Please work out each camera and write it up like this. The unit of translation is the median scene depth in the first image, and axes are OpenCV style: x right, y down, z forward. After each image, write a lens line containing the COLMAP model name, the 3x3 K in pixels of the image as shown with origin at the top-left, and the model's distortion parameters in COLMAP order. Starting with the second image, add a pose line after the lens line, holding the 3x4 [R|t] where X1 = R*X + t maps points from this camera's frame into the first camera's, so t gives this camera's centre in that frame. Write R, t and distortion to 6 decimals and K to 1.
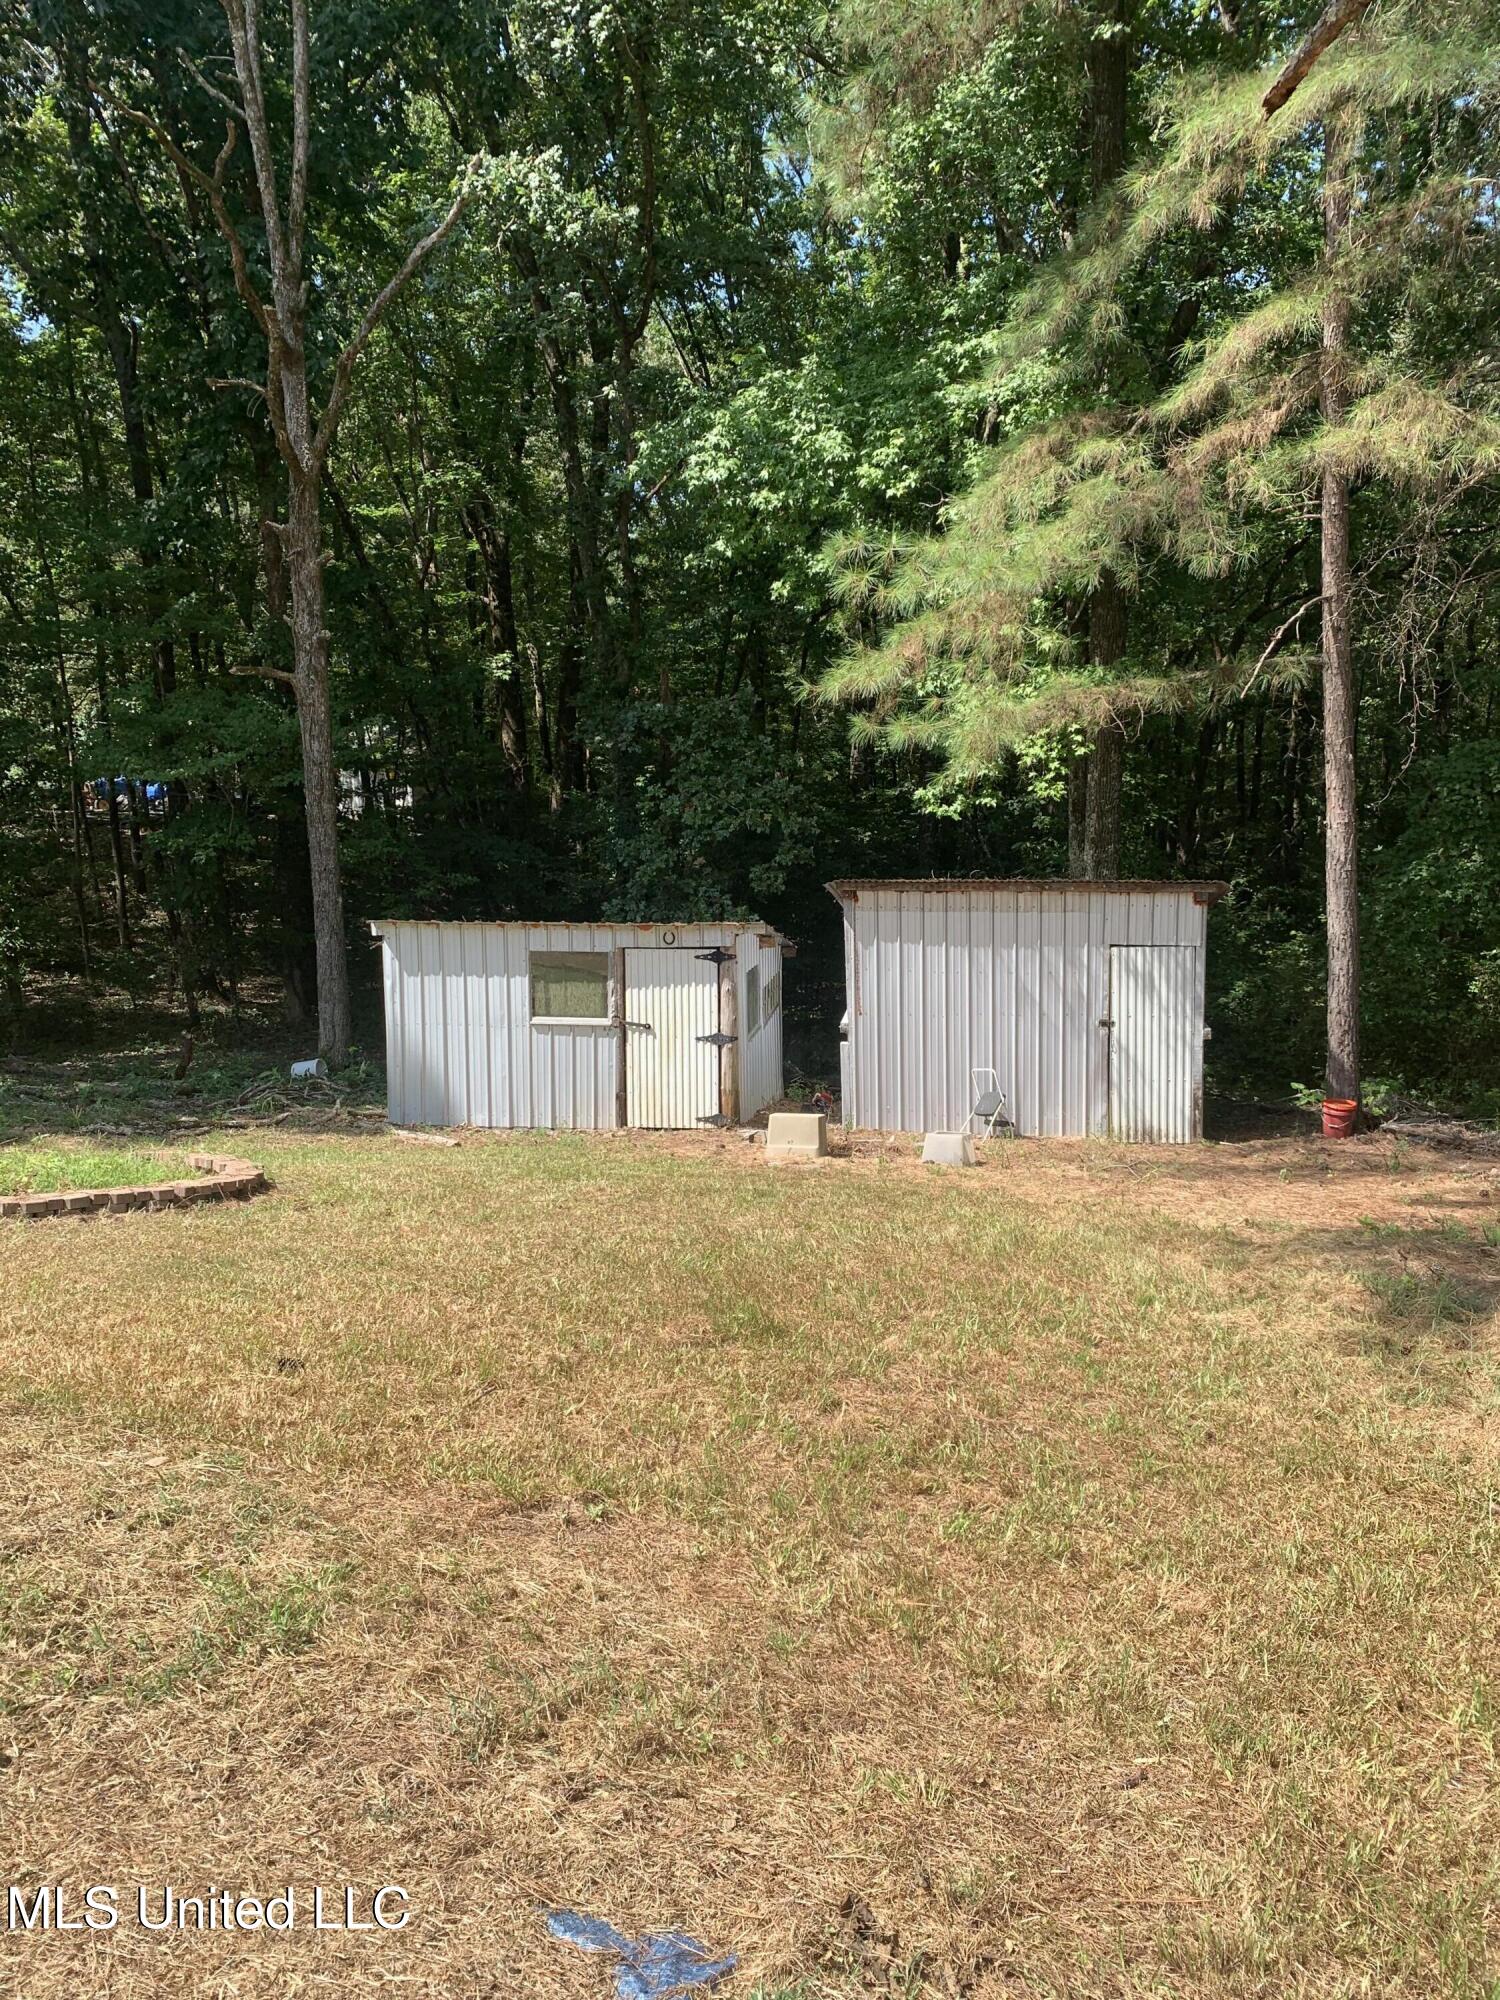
lens RADIAL K [[1544.8, 0, 771.0], [0, 1544.8, 1005.4], [0, 0, 1]] dist [0.005955, -0.019807]
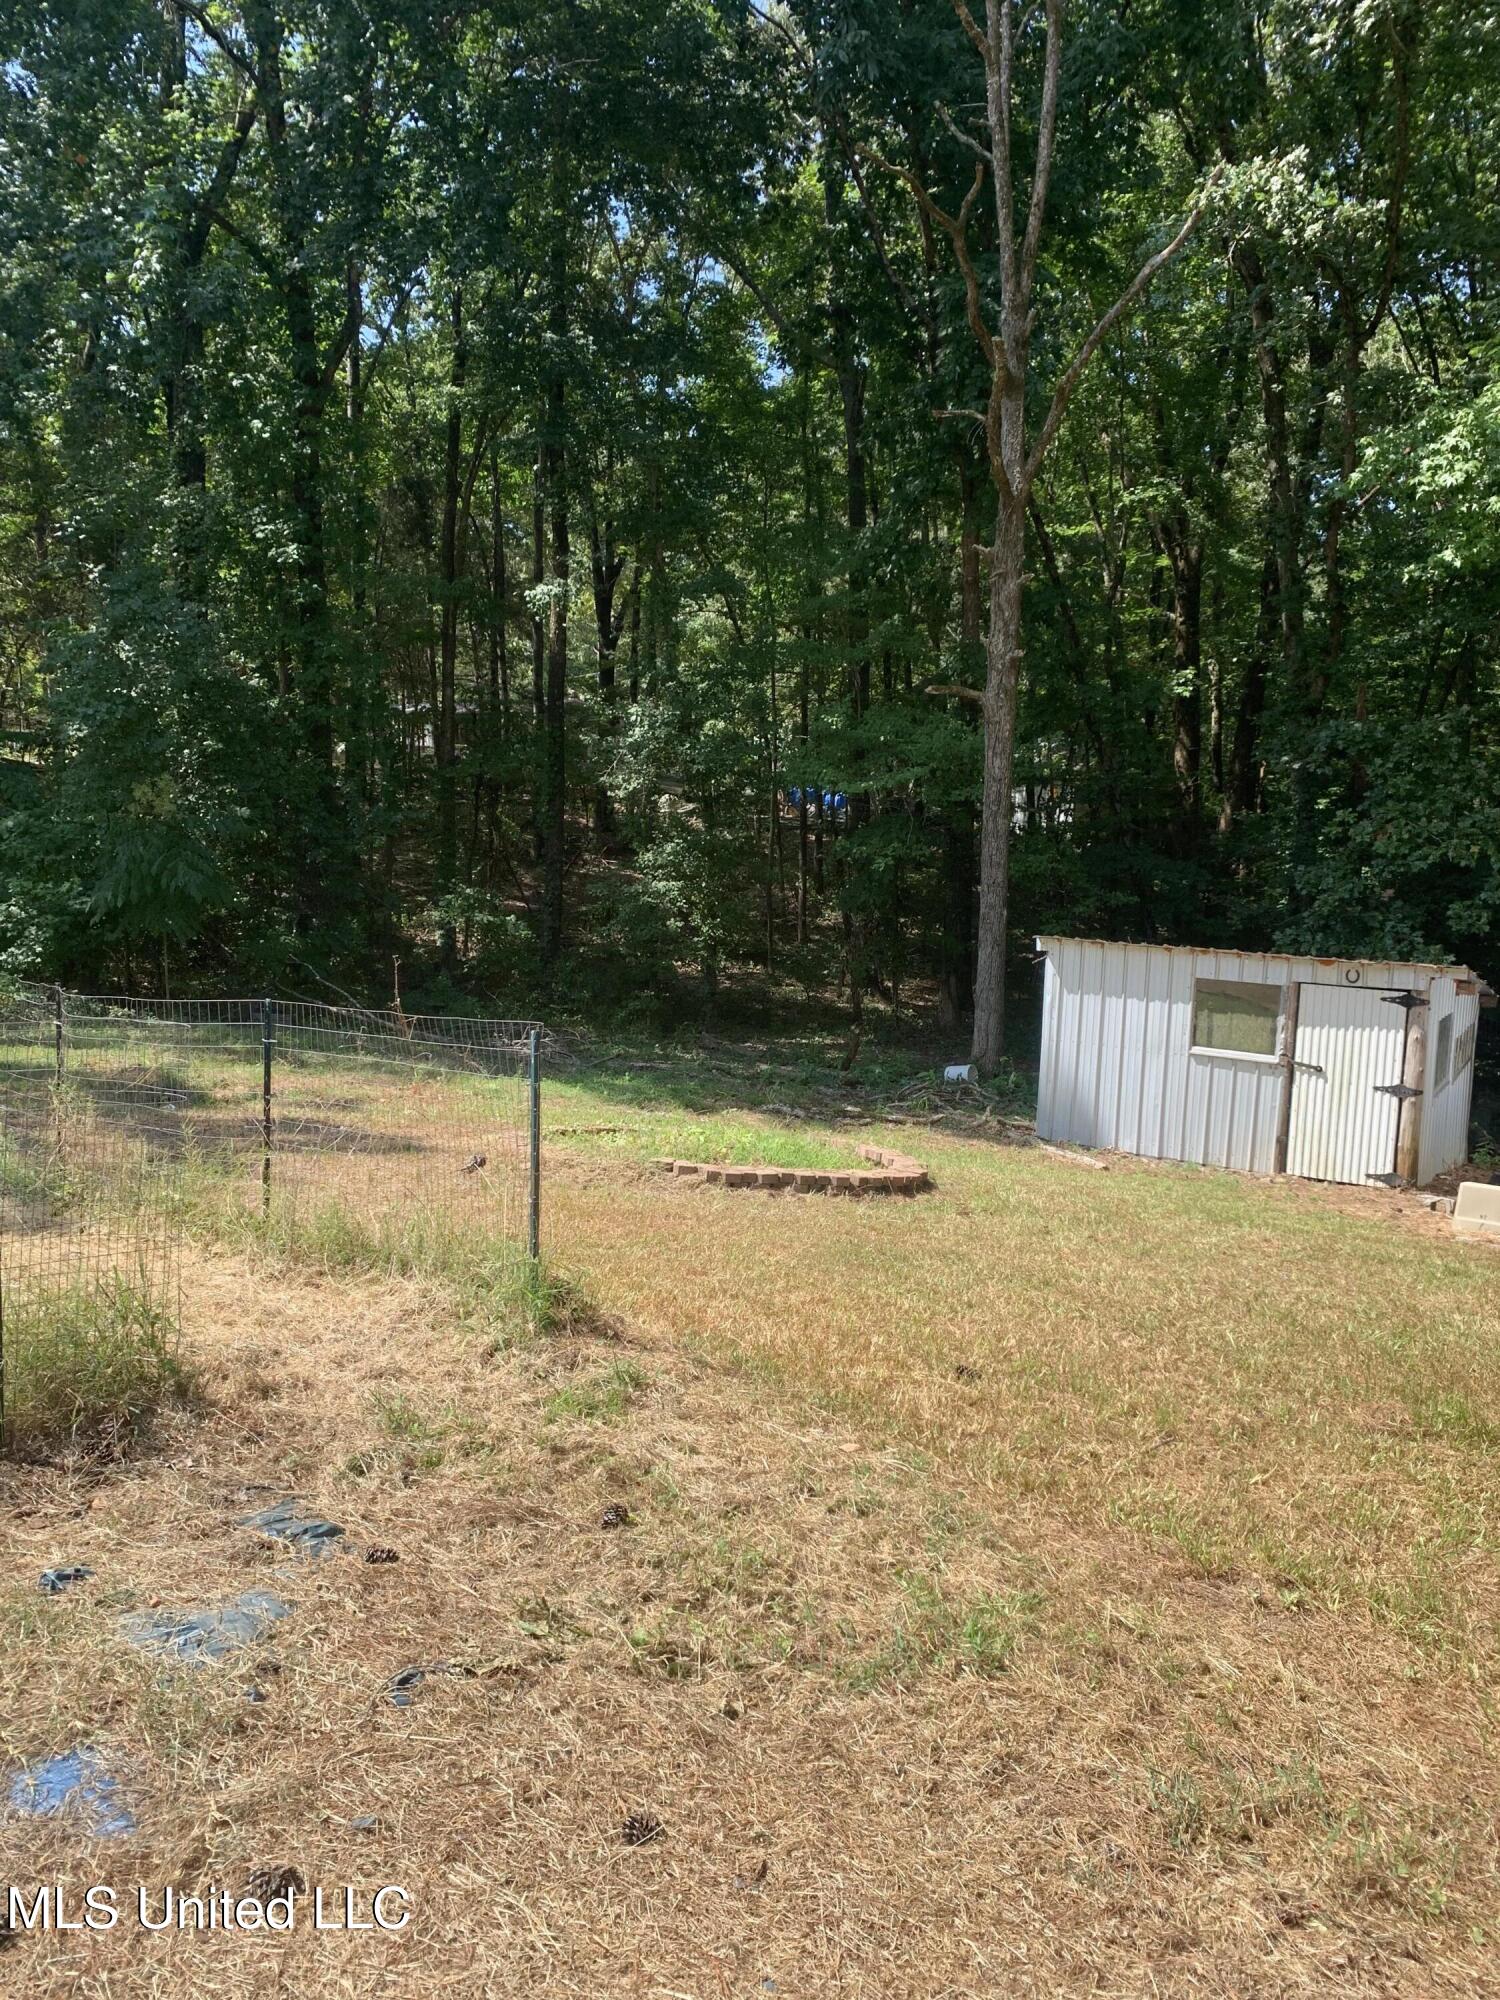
lens RADIAL K [[1544.8, 0, 751.8], [0, 1544.8, 1002.9], [0, 0, 1]] dist [0.005955, -0.019807]
pose [[0.907870, 0.087541, -0.410011, -0.010943], [-0.092498, 0.995683, 0.007772, -0.001524], [0.408921, 0.030869, 0.912047, 0.001127]]
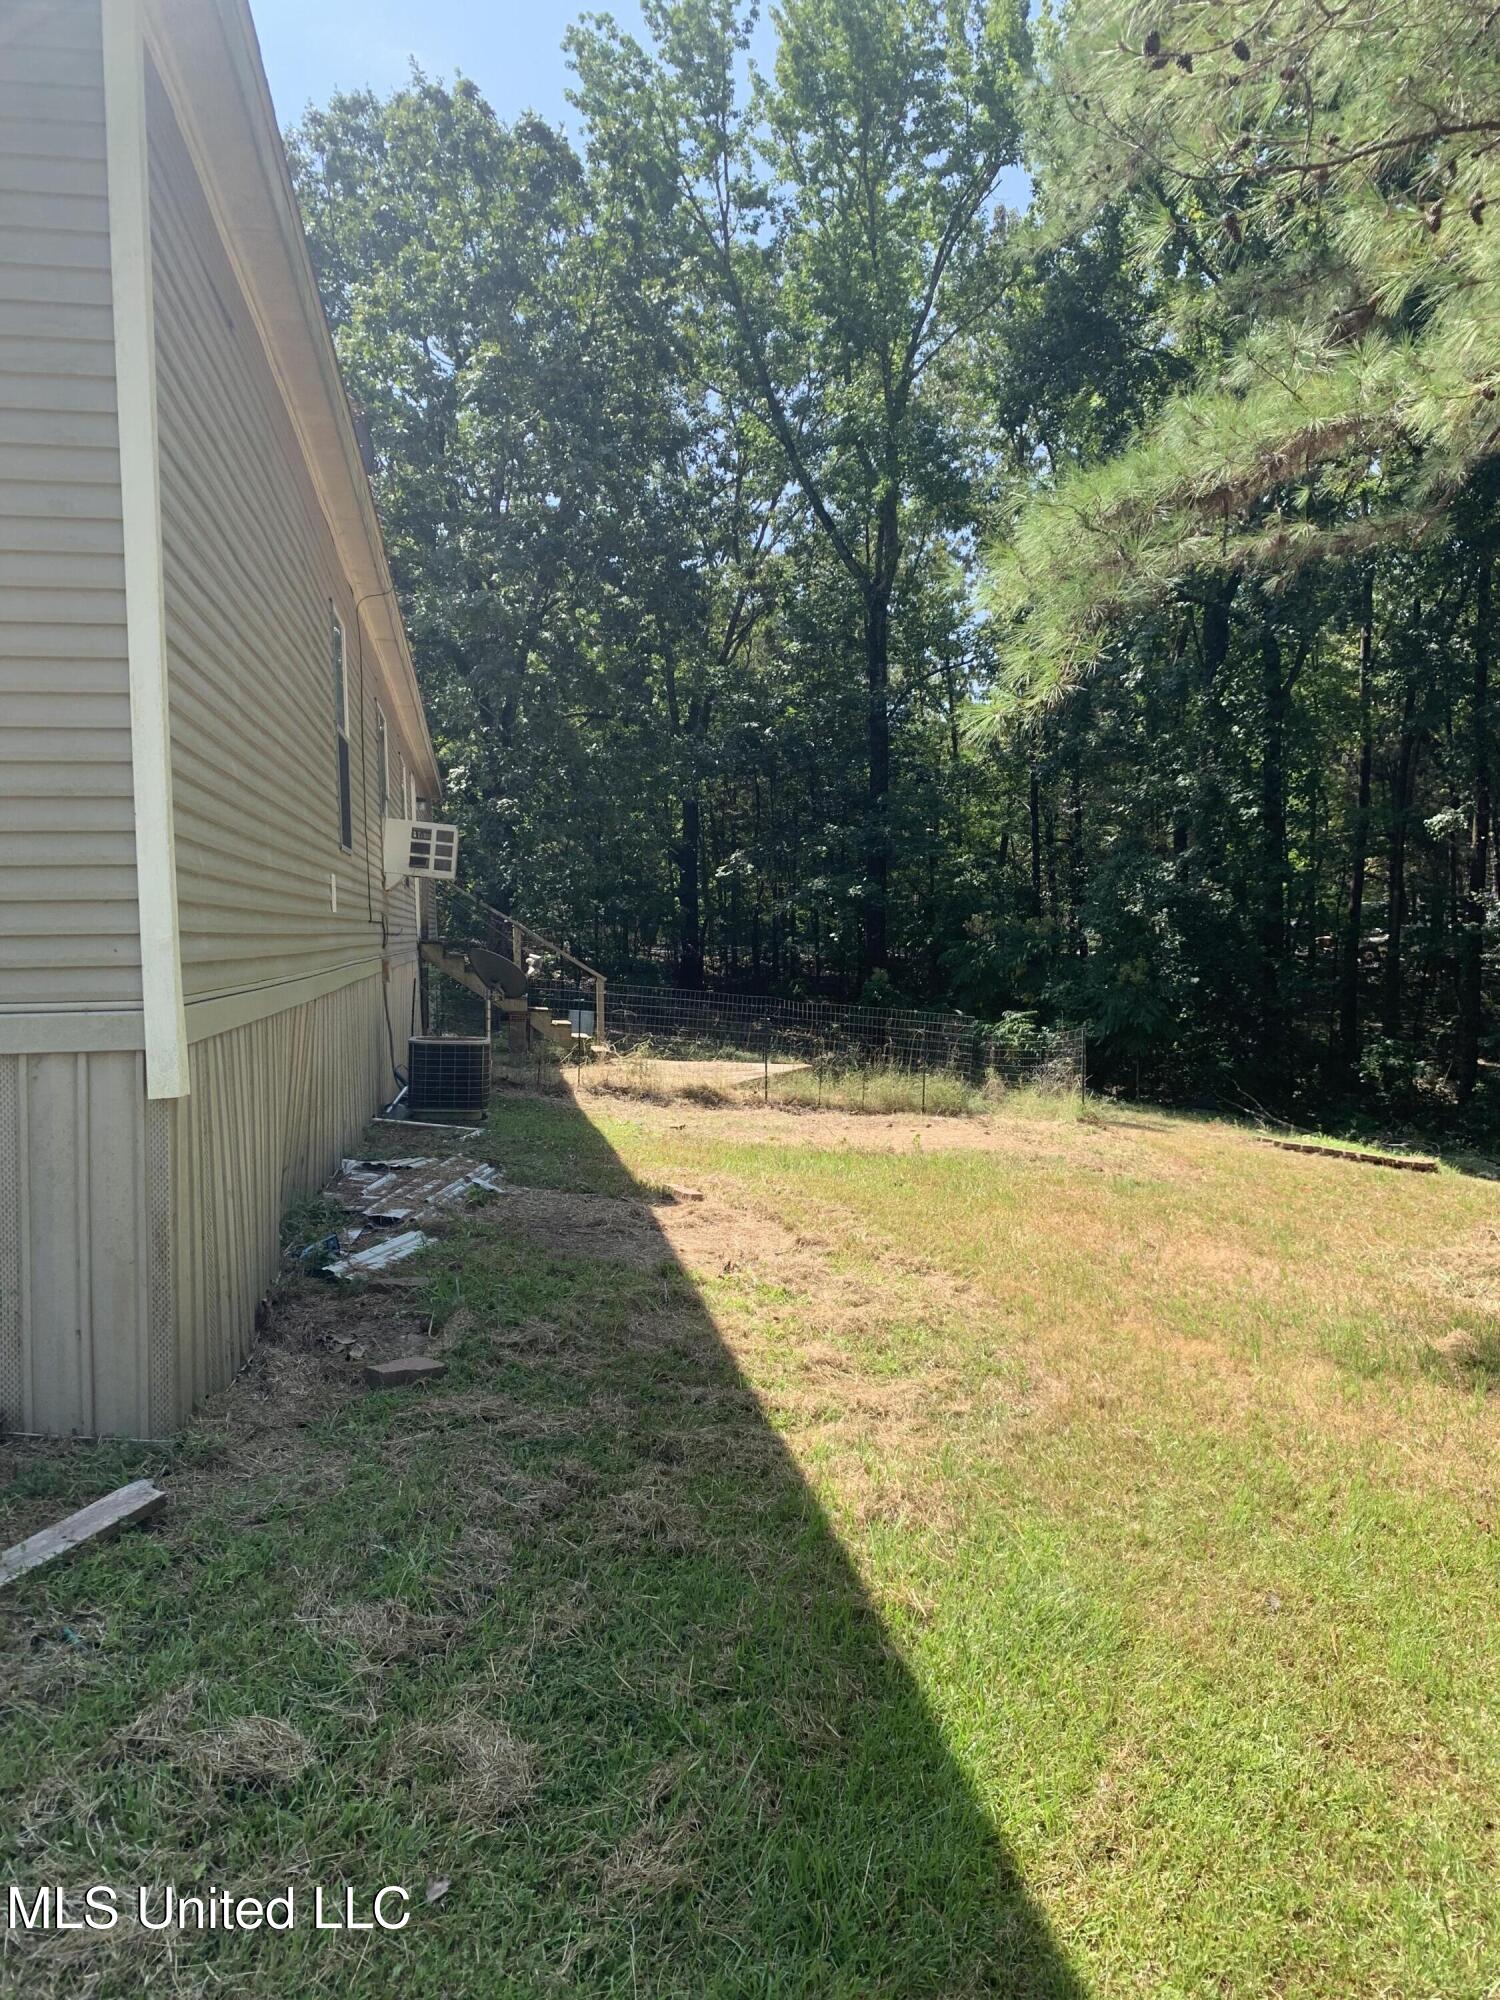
lens RADIAL K [[1544.8, 0, 750.4], [0, 1544.8, 1000.6], [0, 0, 1]] dist [0.005955, -0.019807]
pose [[0.406148, 0.039802, -0.912940, 0.391030], [-0.148811, 0.988596, -0.023102, 0.027985], [0.901609, 0.145238, 0.407439, -0.205323]]
